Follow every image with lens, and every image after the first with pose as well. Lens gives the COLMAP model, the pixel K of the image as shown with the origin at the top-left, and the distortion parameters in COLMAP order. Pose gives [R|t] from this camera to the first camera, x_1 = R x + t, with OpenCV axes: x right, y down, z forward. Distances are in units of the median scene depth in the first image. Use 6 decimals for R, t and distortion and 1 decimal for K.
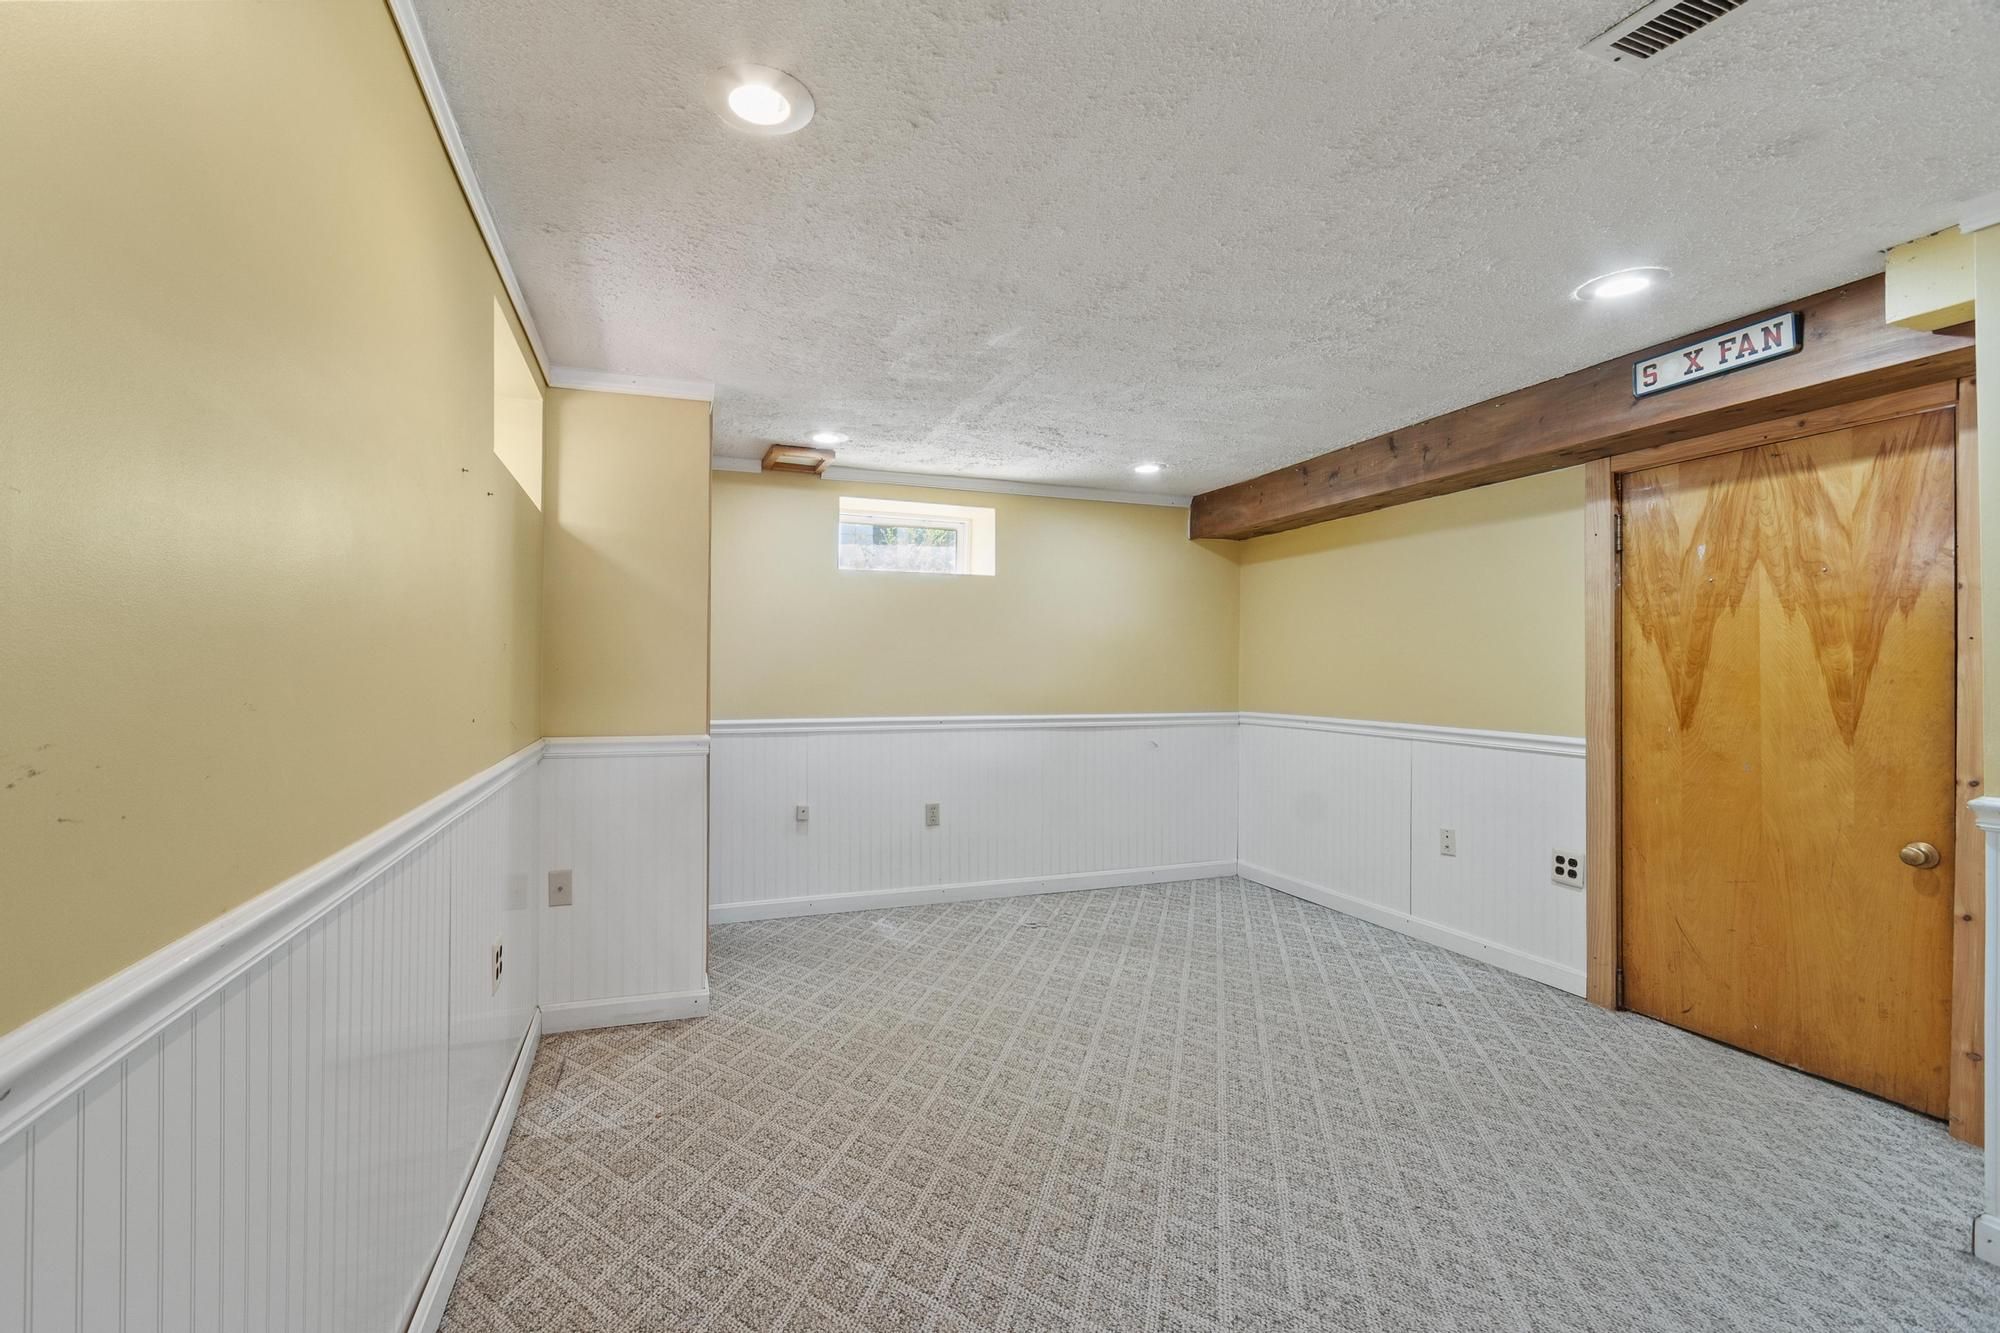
lens RADIAL K [[889.4, 0, 947.6], [0, 889.4, 693.3], [0, 0, 1]] dist [-0.001612, -0.000203]
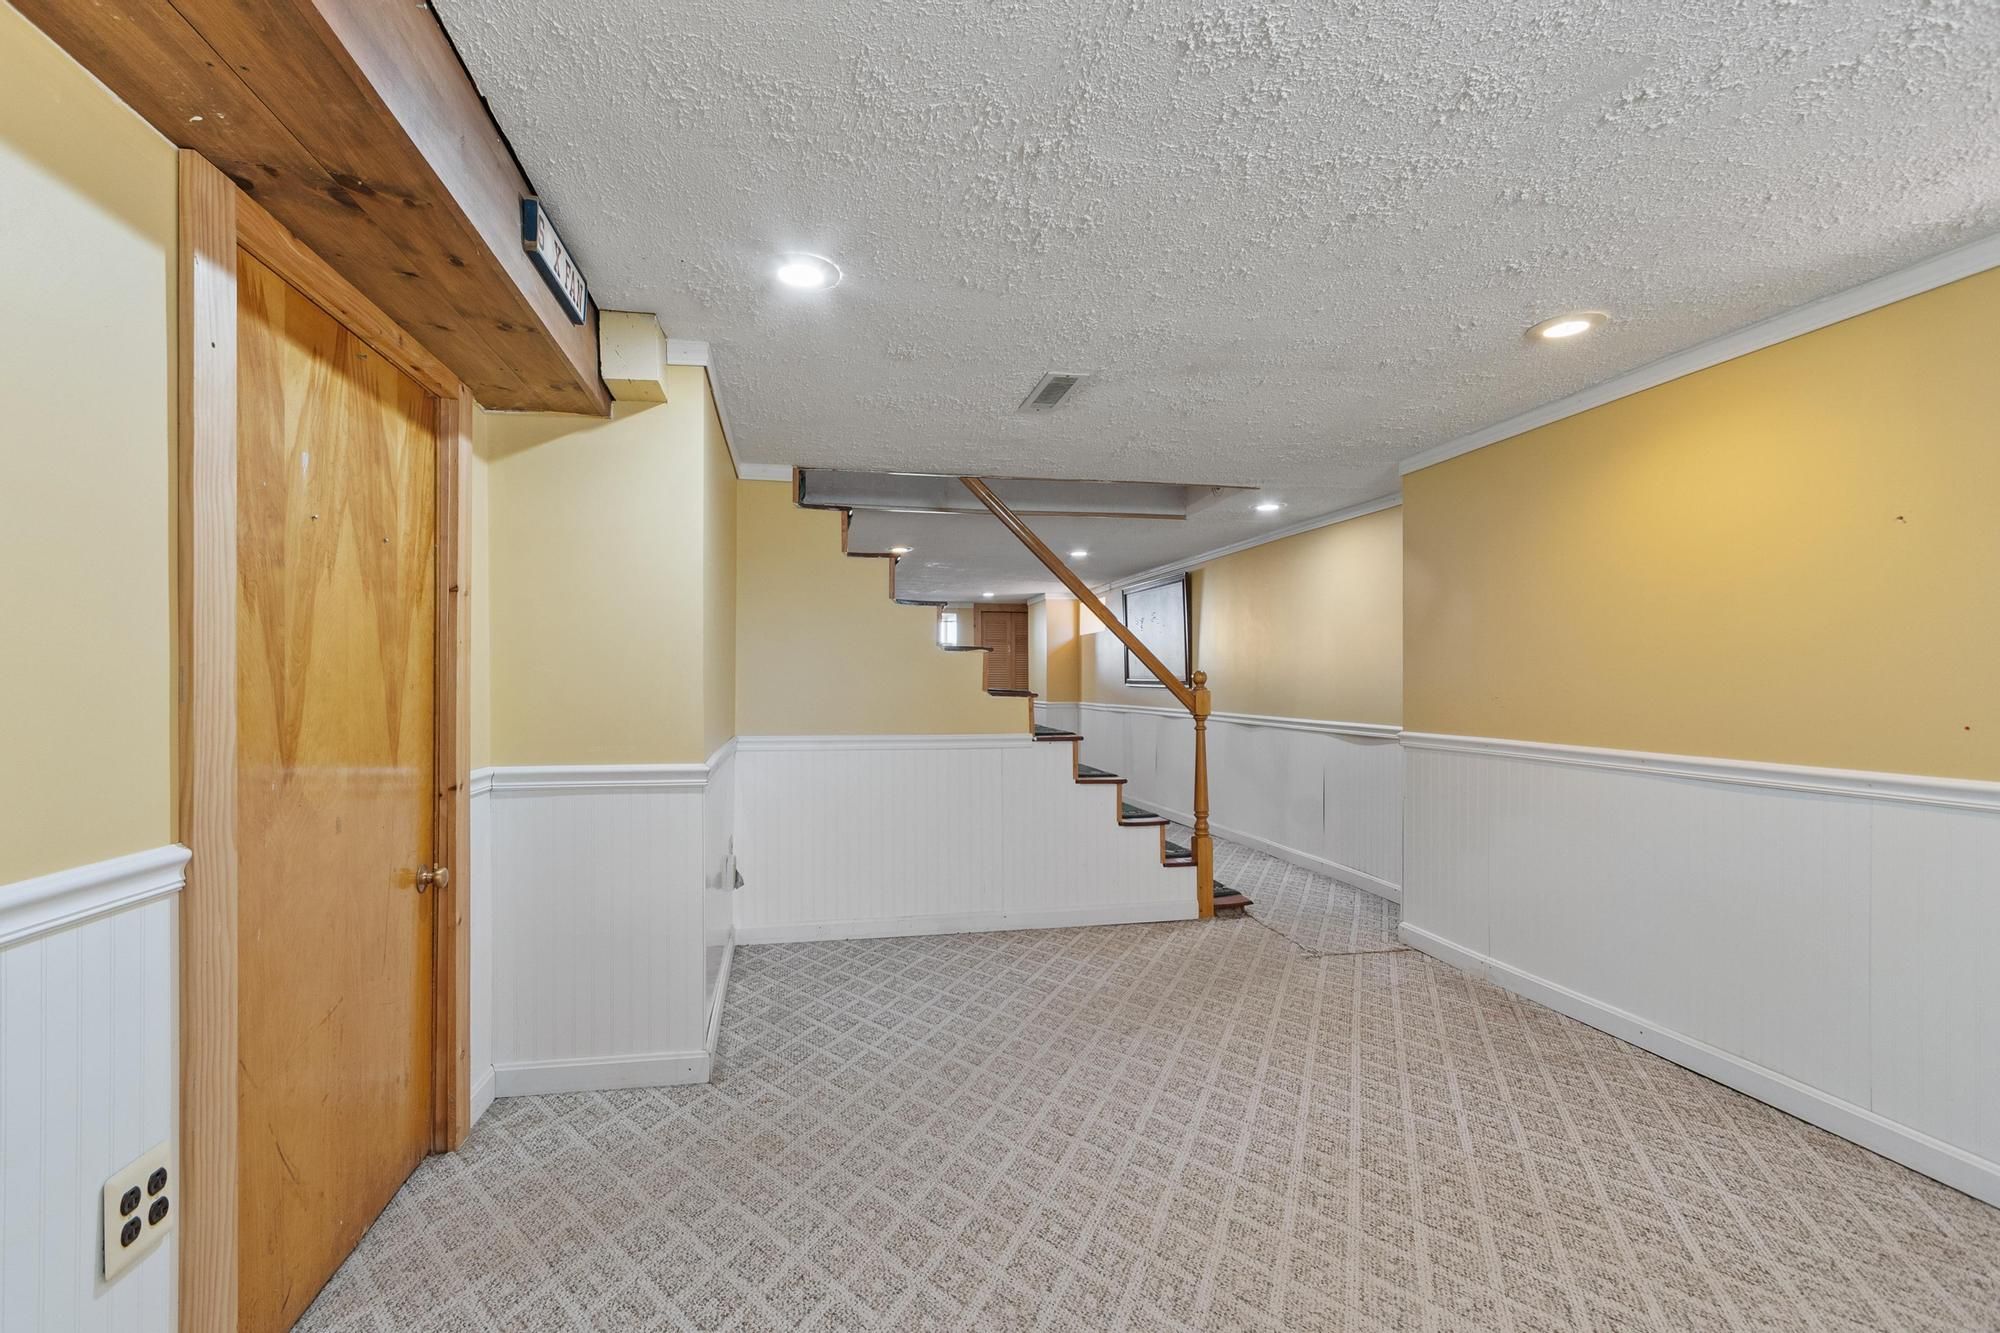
lens RADIAL K [[889.4, 0, 947.6], [0, 889.4, 693.3], [0, 0, 1]] dist [-0.001612, -0.000203]
pose [[-0.990027, -0.005147, 0.140783, 0.481038], [0.000566, 0.999179, 0.040508, -0.046540], [-0.140876, 0.040184, -0.989211, 1.969320]]
